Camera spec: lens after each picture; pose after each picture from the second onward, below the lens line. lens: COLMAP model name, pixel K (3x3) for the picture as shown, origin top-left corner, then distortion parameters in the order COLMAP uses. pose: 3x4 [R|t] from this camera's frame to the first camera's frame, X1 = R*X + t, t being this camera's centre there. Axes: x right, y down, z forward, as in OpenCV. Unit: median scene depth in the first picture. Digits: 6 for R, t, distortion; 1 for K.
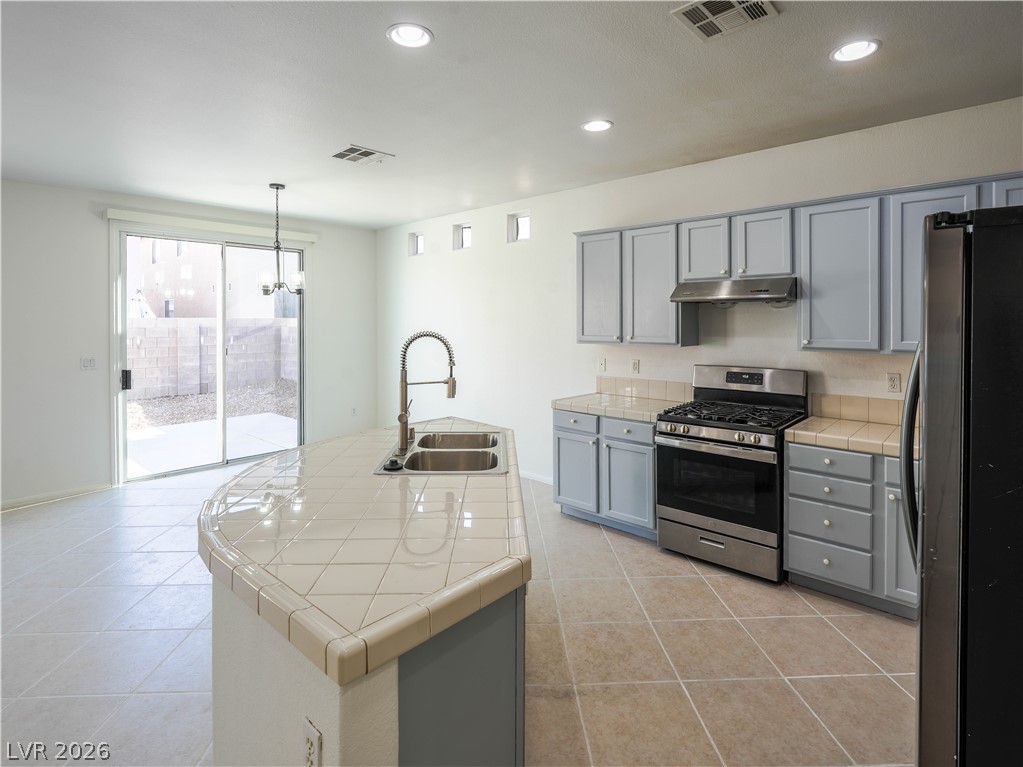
lens RADIAL K [[540.9, 0, 514.3], [0, 540.9, 319.9], [0, 0, 1]] dist [0.000680, -0.003210]
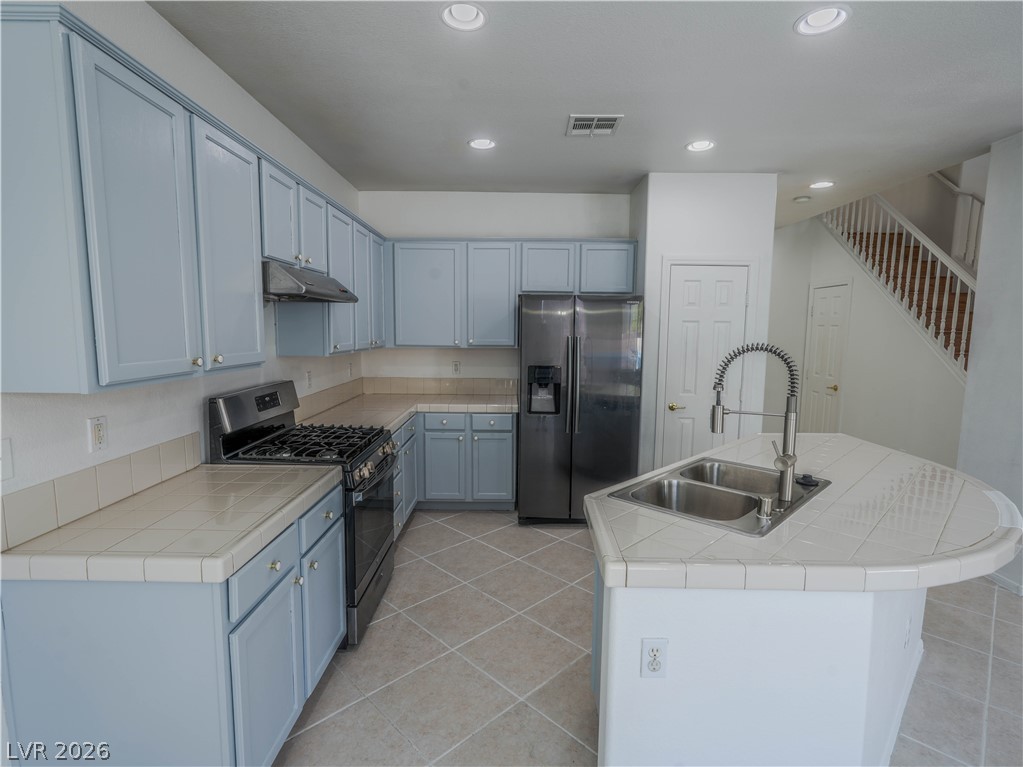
lens RADIAL K [[505.2, 0, 511.2], [0, 505.2, 382.8], [0, 0, 1]] dist [-0.012125, 0.005230]
pose [[-0.685479, -0.085532, 0.723051, -0.313617], [-0.012276, 0.994292, 0.105980, 0.004223], [-0.727989, 0.063771, -0.682616, 1.253792]]
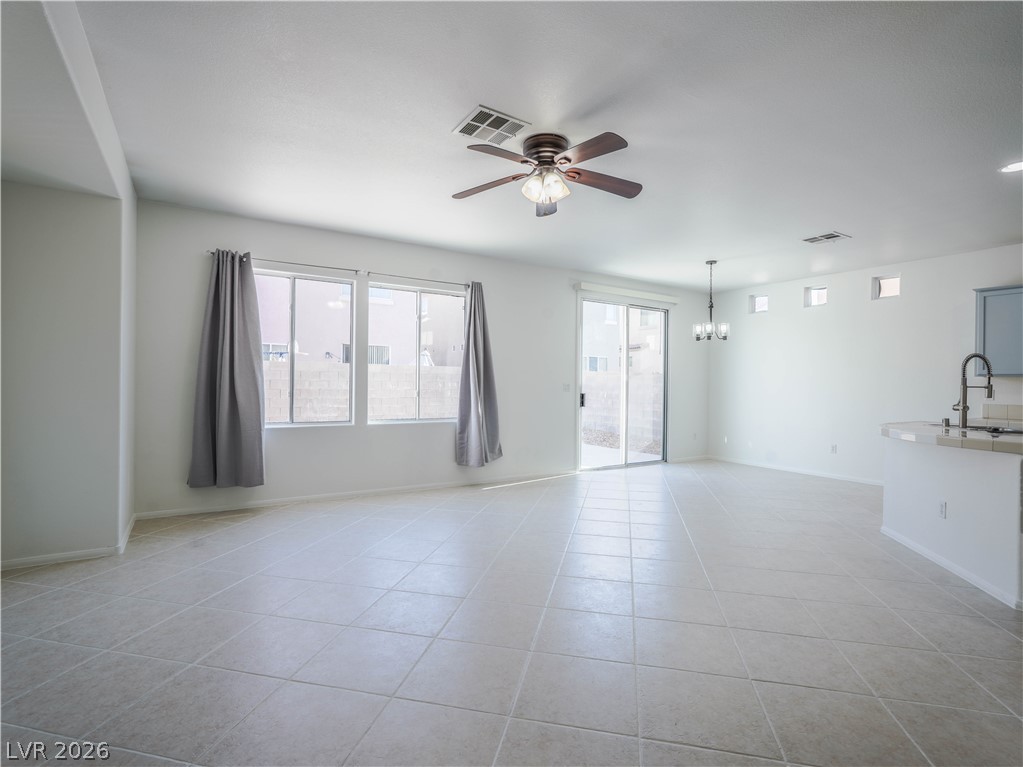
lens RADIAL K [[505.2, 0, 510.8], [0, 505.2, 383.6], [0, 0, 1]] dist [-0.012125, 0.005230]
pose [[0.970528, 0.014964, -0.240524, -0.804231], [-0.014155, 0.999887, 0.005092, 0.085096], [0.240573, -0.001537, 0.970630, -0.494589]]
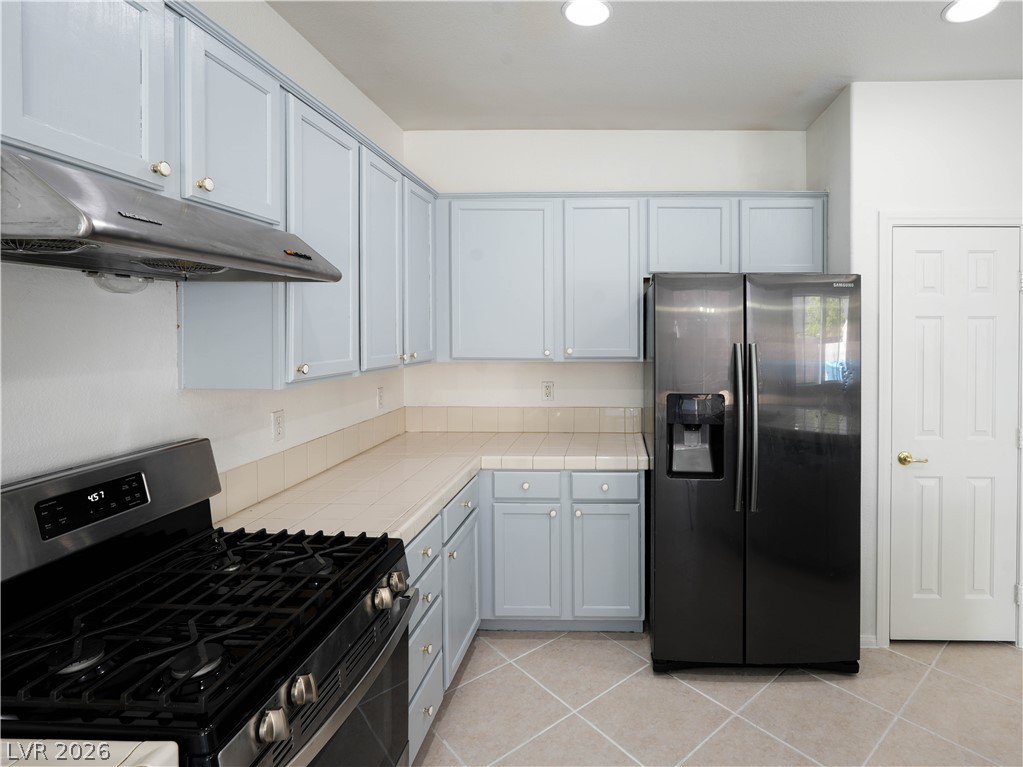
lens RADIAL K [[540.9, 0, 611.1], [0, 540.9, 333.9], [0, 0, 1]] dist [0.000680, -0.003210]
pose [[-0.679091, -0.005139, 0.734036, -0.021186], [-0.003351, 0.999987, 0.003901, 0.004377], [-0.734046, 0.000189, -0.679099, 1.013214]]
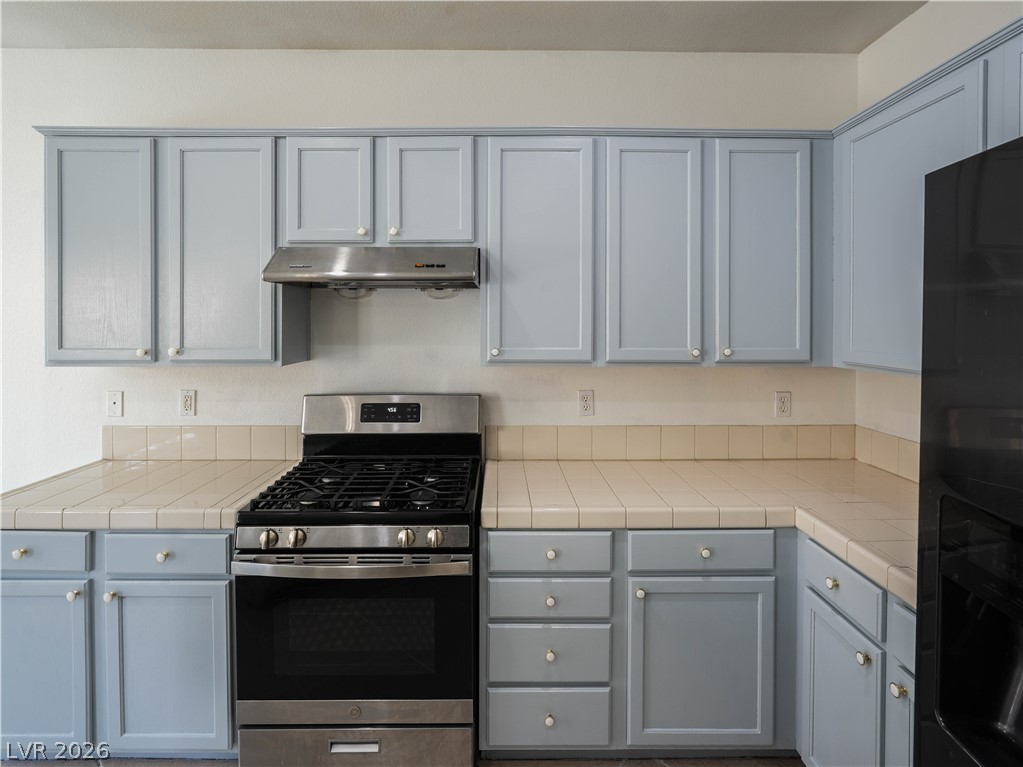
lens RADIAL K [[505.2, 0, 502.9], [0, 505.2, 329.6], [0, 0, 1]] dist [-0.012125, 0.005230]
pose [[0.727195, -0.006218, 0.686403, 0.129555], [-0.003736, 0.999908, 0.013016, 0.006241], [-0.686421, -0.012029, 0.727105, 0.509912]]
